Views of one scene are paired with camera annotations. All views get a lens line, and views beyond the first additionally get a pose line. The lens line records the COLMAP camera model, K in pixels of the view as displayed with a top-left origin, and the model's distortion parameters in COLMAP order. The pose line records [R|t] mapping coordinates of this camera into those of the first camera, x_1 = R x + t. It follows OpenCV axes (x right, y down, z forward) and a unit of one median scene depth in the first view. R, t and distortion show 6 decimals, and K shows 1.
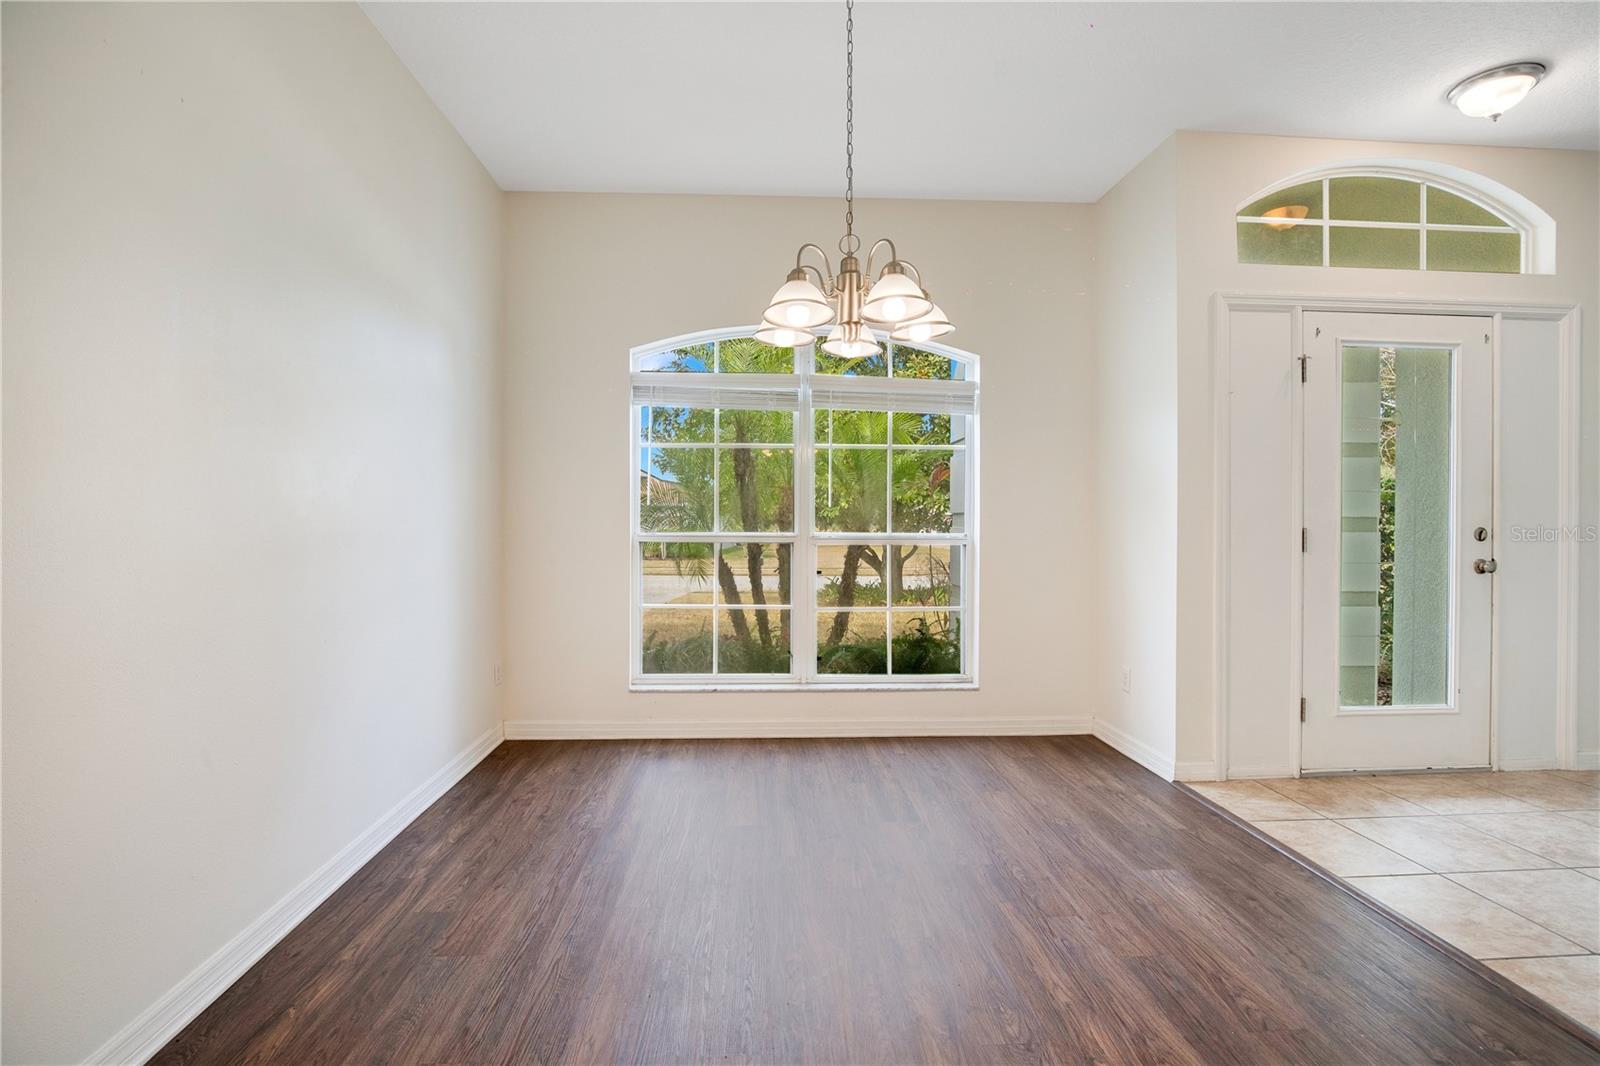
lens RADIAL K [[769.6, 0, 797.2], [0, 769.6, 516.1], [0, 0, 1]] dist [-0.025792, 0.004536]
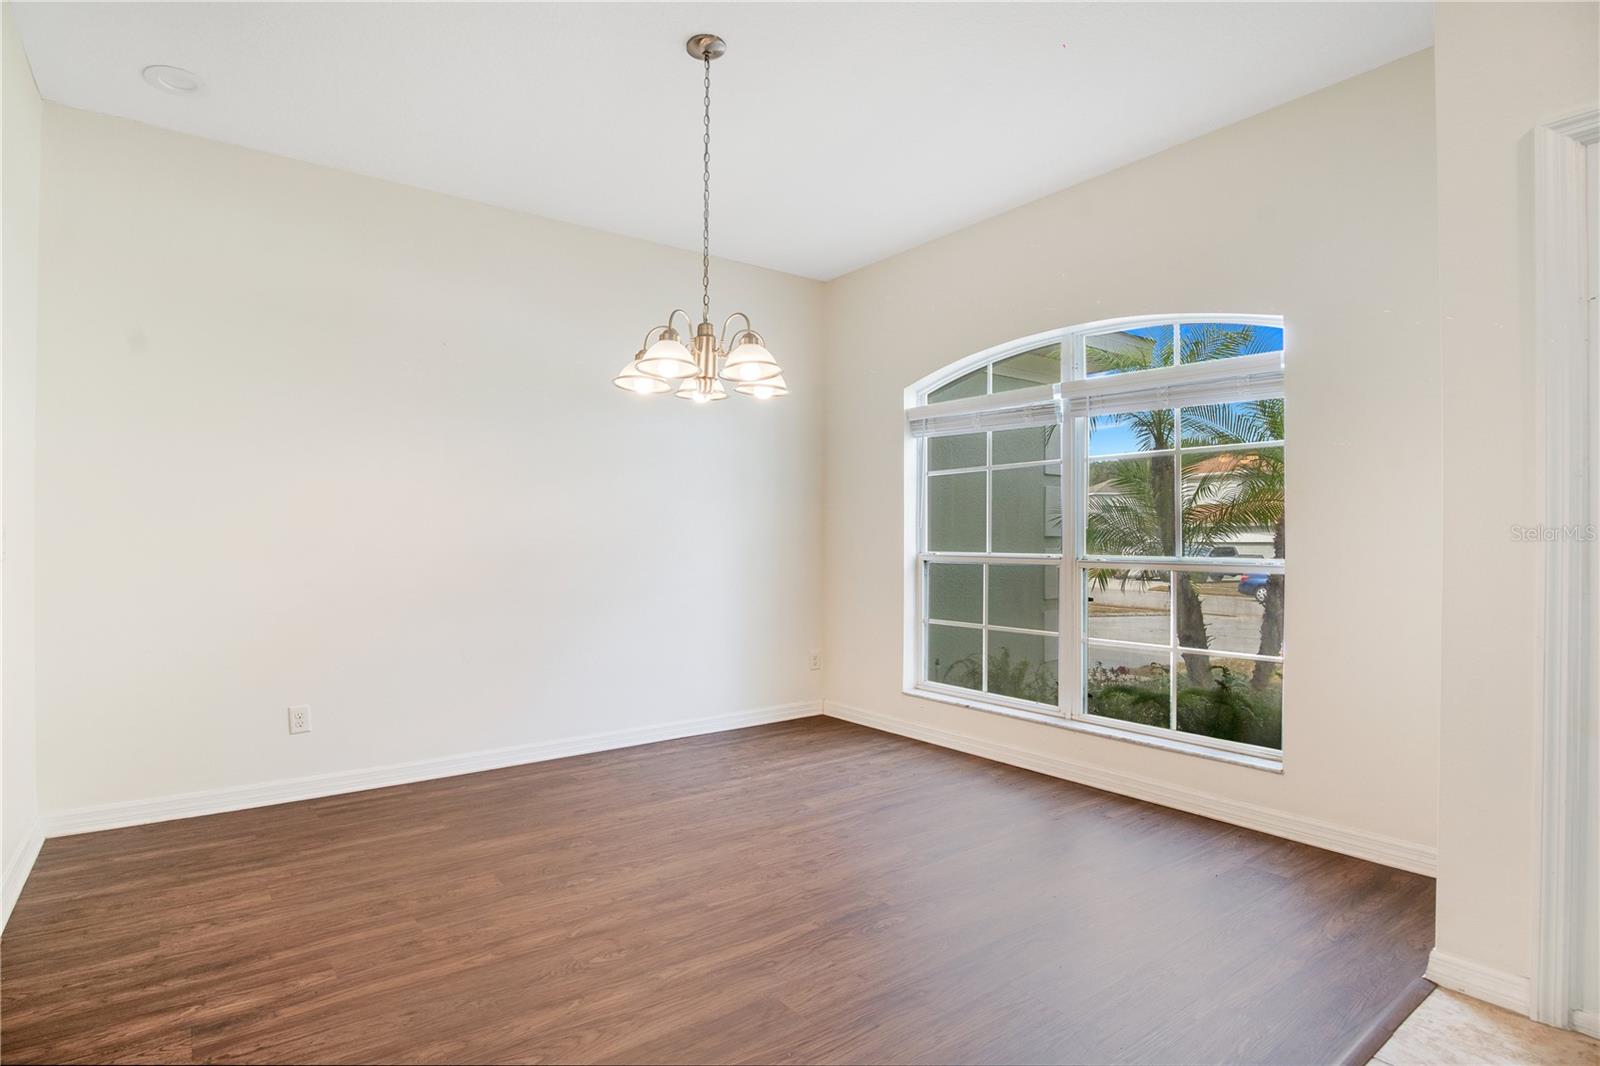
lens RADIAL K [[769.6, 0, 809.1], [0, 769.6, 535.4], [0, 0, 1]] dist [-0.025792, 0.004536]
pose [[0.578012, -0.006315, -0.816004, 0.605595], [0.006110, 0.999976, -0.003411, -0.000214], [0.816005, -0.003014, 0.578036, 0.230156]]
